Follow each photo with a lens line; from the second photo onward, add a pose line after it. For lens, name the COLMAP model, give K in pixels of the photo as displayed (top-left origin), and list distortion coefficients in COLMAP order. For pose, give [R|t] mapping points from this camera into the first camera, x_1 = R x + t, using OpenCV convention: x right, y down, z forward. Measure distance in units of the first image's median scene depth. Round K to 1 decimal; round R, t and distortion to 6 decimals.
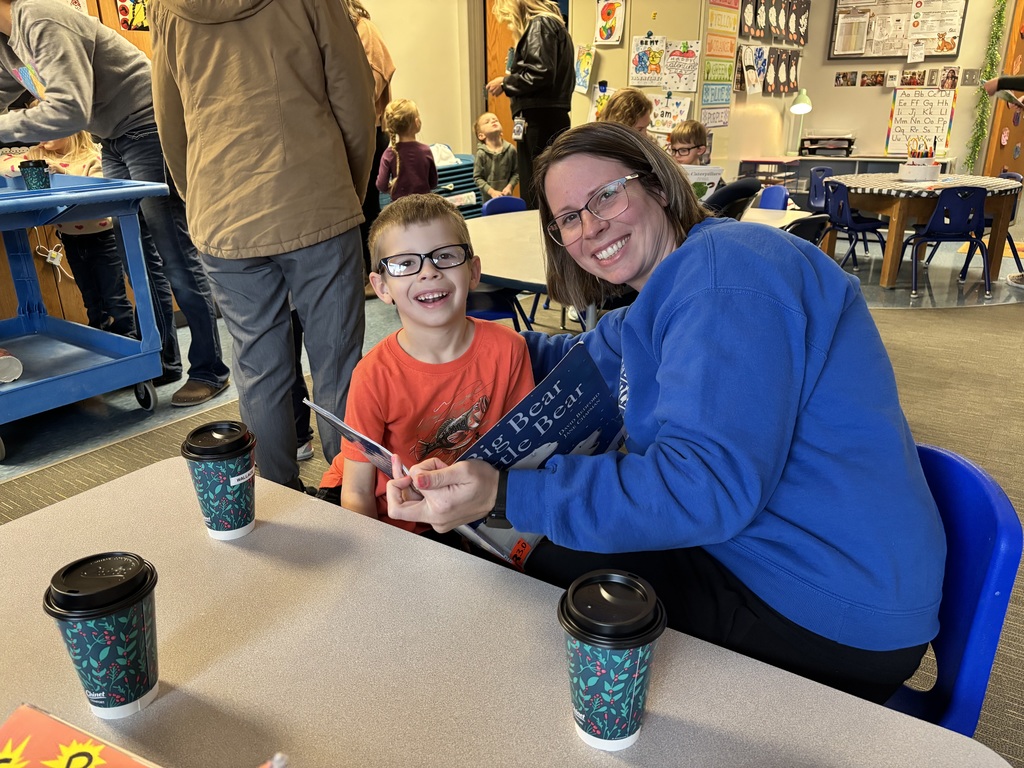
lens RADIAL K [[760.3, 0, 512.0], [0, 760.3, 384.0], [0, 0, 1]] dist [0.085288, -0.086043]
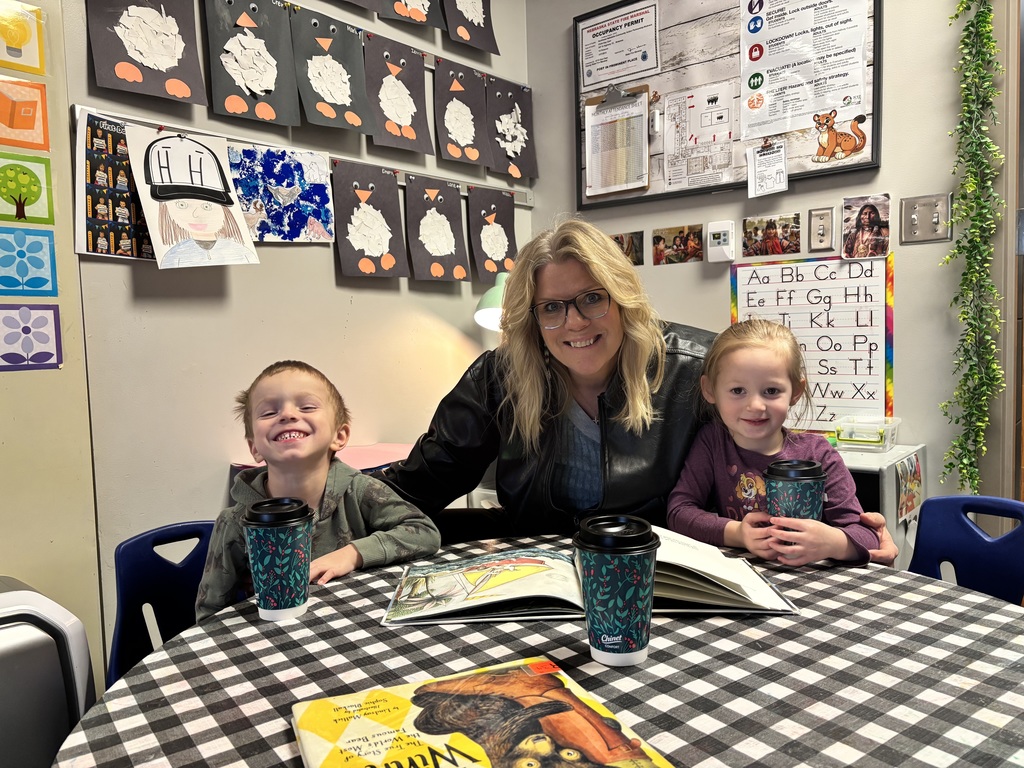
lens RADIAL K [[760.3, 0, 512.0], [0, 760.3, 384.0], [0, 0, 1]] dist [0.085288, -0.086043]
pose [[0.996686, -0.014917, -0.079971, 0.450268], [-0.008400, 0.958918, -0.283559, -0.235816], [0.080915, 0.283291, 0.955615, 0.703080]]
